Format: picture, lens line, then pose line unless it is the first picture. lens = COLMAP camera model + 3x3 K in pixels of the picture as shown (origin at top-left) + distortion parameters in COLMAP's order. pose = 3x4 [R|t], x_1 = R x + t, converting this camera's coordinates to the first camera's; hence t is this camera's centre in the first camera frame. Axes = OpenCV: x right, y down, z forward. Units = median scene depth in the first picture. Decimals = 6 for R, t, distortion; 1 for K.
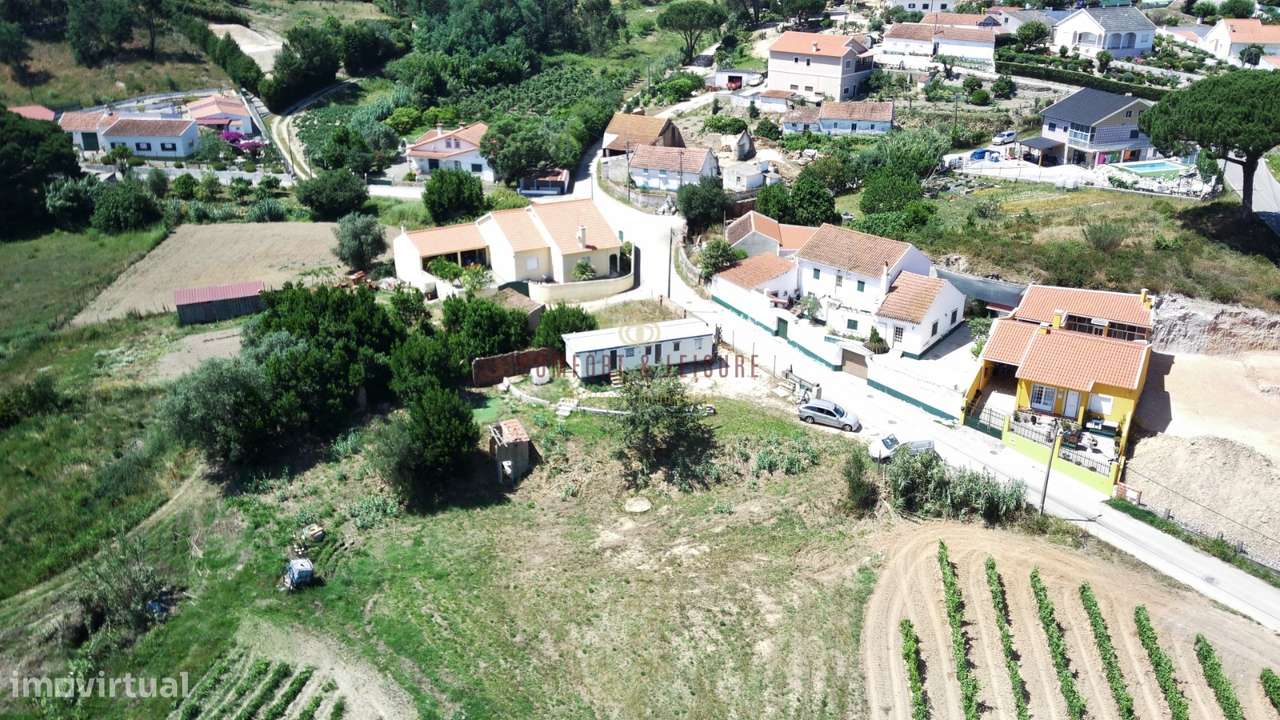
lens RADIAL K [[1062.2, 0, 663.6], [0, 1062.2, 358.6], [0, 0, 1]] dist [0.011437, -0.063947]
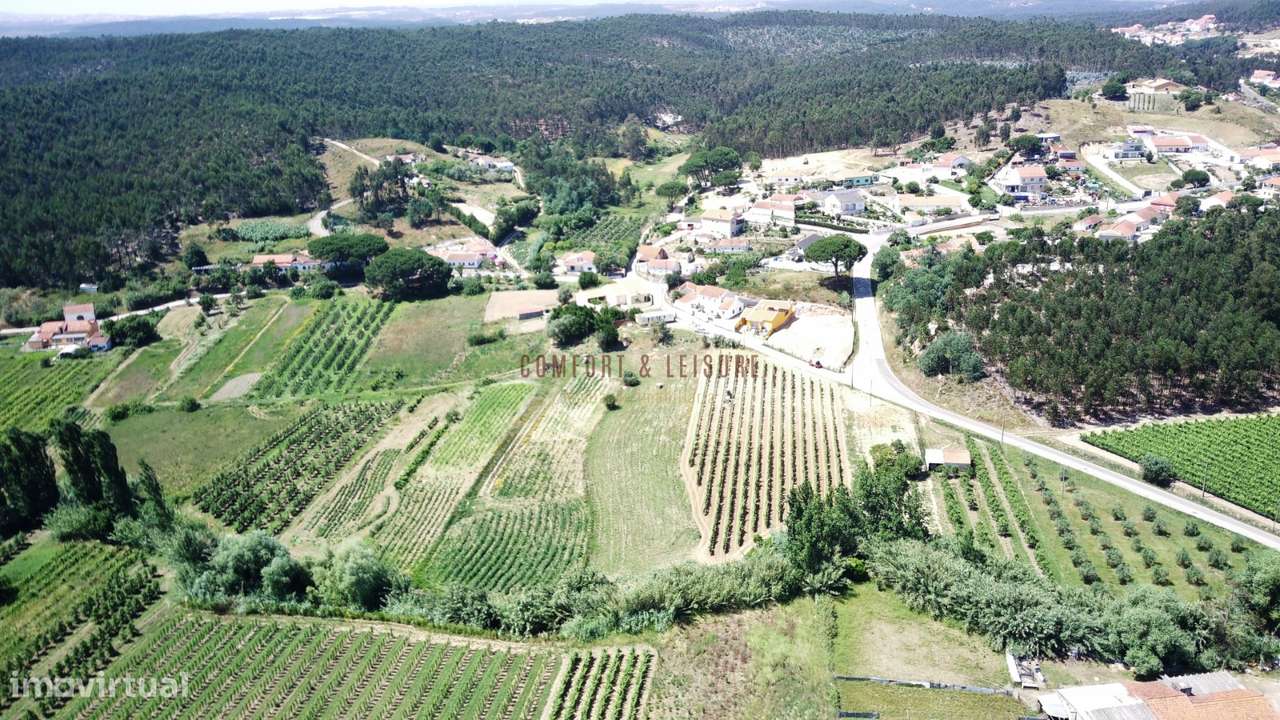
lens RADIAL K [[1062.2, 0, 663.6], [0, 1062.2, 358.6], [0, 0, 1]] dist [0.011437, -0.063947]
pose [[0.999597, -0.028378, -0.001187, 0.006236], [0.028231, 0.997278, -0.068112, 0.272571], [0.003116, 0.068051, 0.997677, -1.928916]]
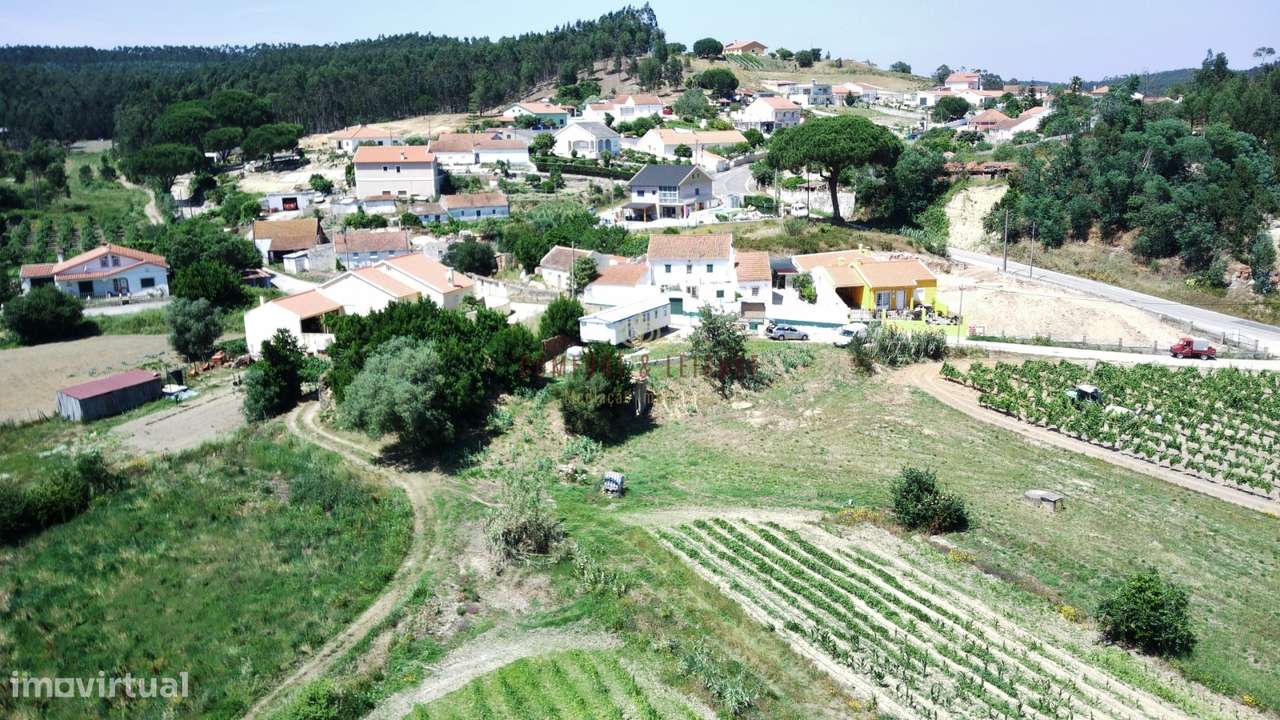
lens RADIAL K [[1063.4, 0, 684.0], [0, 1063.4, 358.8], [0, 0, 1]] dist [0.065041, -0.243625]
pose [[0.745853, -0.163124, 0.645828, -0.513693], [0.271413, 0.959840, -0.071012, 0.089924], [-0.608308, 0.228250, 0.760173, 0.034394]]
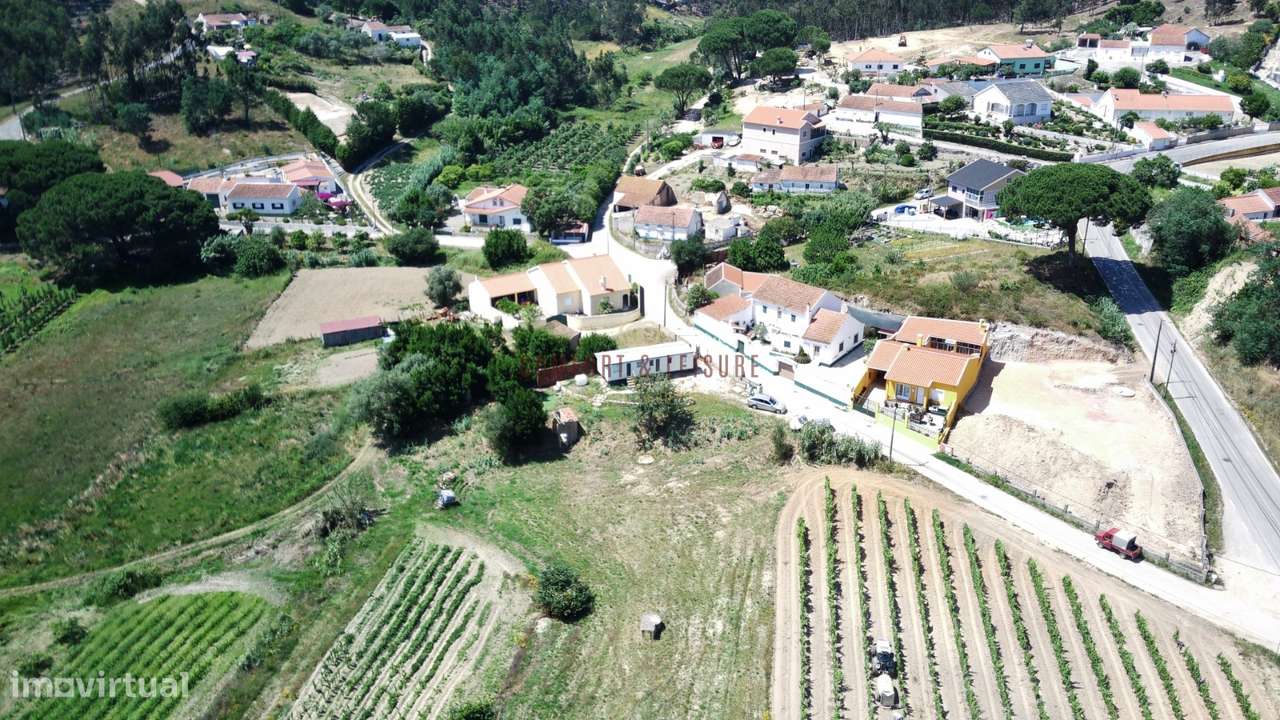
lens RADIAL K [[1062.2, 0, 663.6], [0, 1062.2, 358.6], [0, 0, 1]] dist [0.011437, -0.063947]
pose [[0.999965, -0.008264, 0.001246, 0.000962], [0.008269, 0.999958, -0.004039, -0.005327], [-0.001212, 0.004049, 0.999991, -0.355602]]
